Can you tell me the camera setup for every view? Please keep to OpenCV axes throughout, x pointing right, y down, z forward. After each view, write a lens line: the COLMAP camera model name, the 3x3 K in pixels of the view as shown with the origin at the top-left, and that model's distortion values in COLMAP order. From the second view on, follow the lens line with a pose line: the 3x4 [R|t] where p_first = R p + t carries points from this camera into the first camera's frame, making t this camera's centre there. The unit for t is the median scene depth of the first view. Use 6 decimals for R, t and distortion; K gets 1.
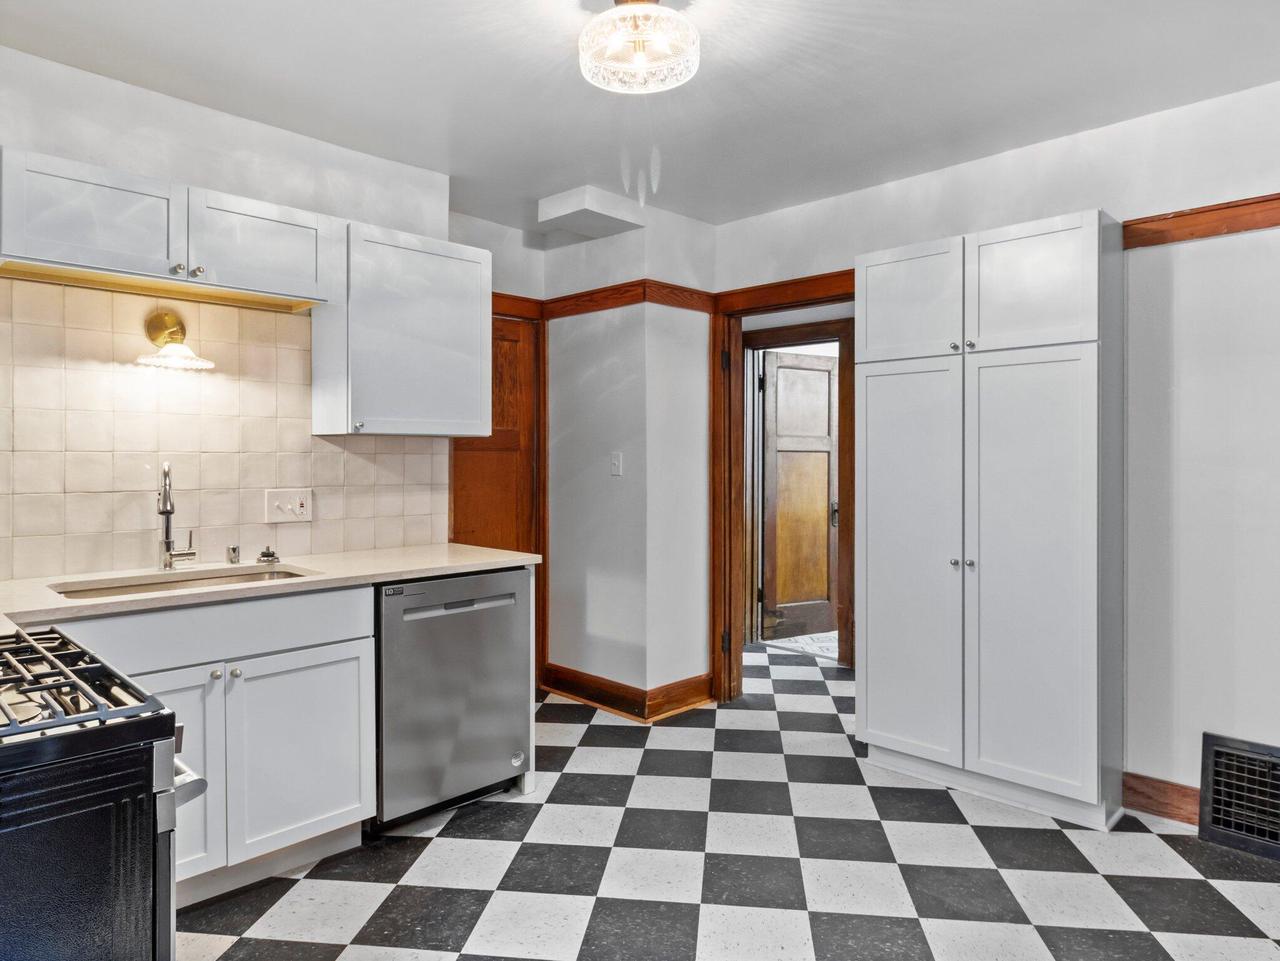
lens RADIAL K [[812.2, 0, 642.1], [0, 812.2, 461.2], [0, 0, 1]] dist [0.000806, 0.000000]
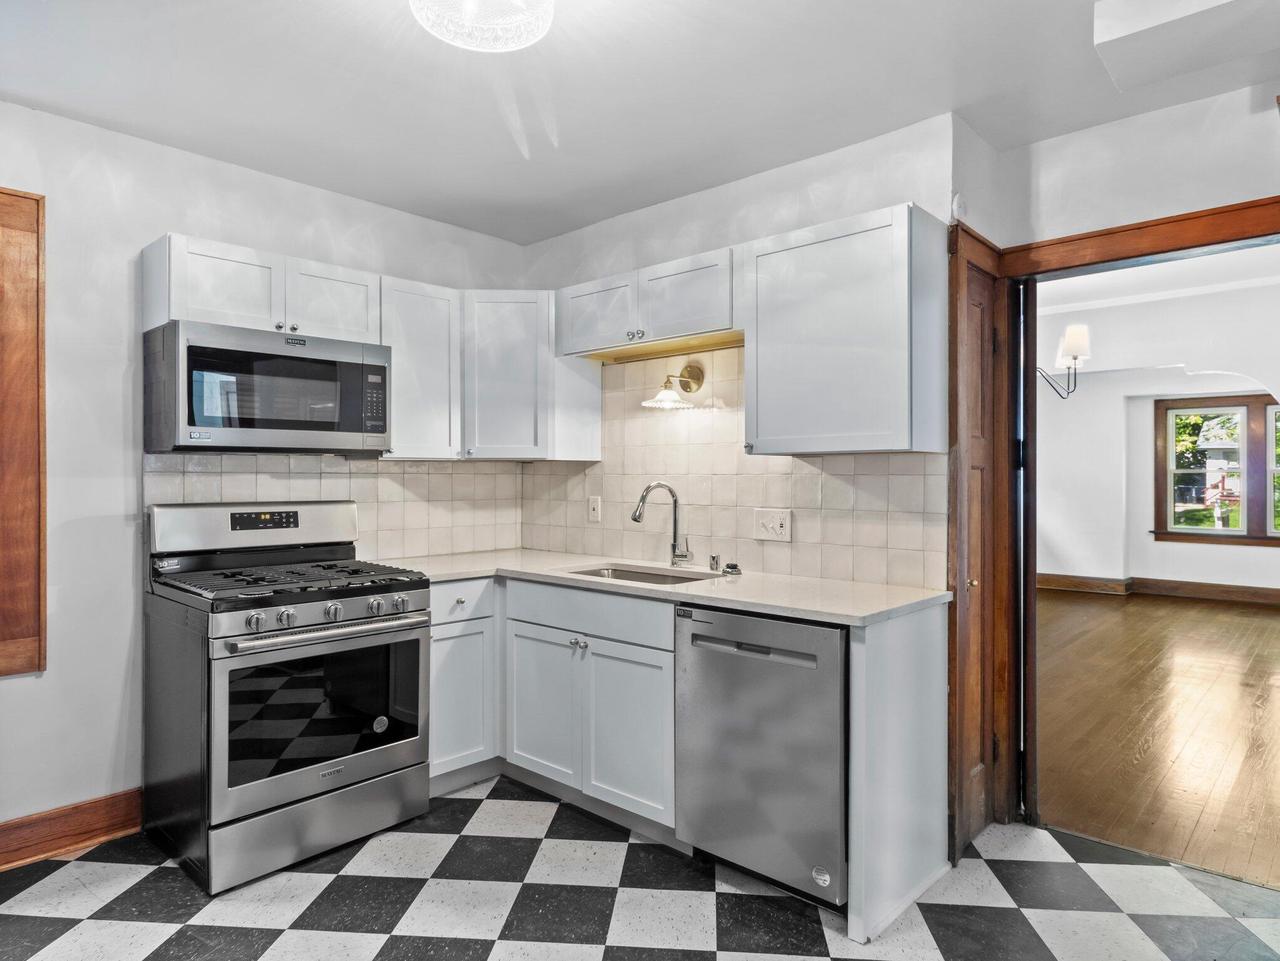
lens RADIAL K [[776.5, 0, 648.6], [0, 776.5, 474.7], [0, 0, 1]] dist [0.001530, -0.000653]
pose [[0.034163, -0.006889, -0.999393, 0.596691], [-0.007885, 0.999943, -0.007162, -0.001716], [0.999385, 0.008125, 0.034107, 0.853123]]
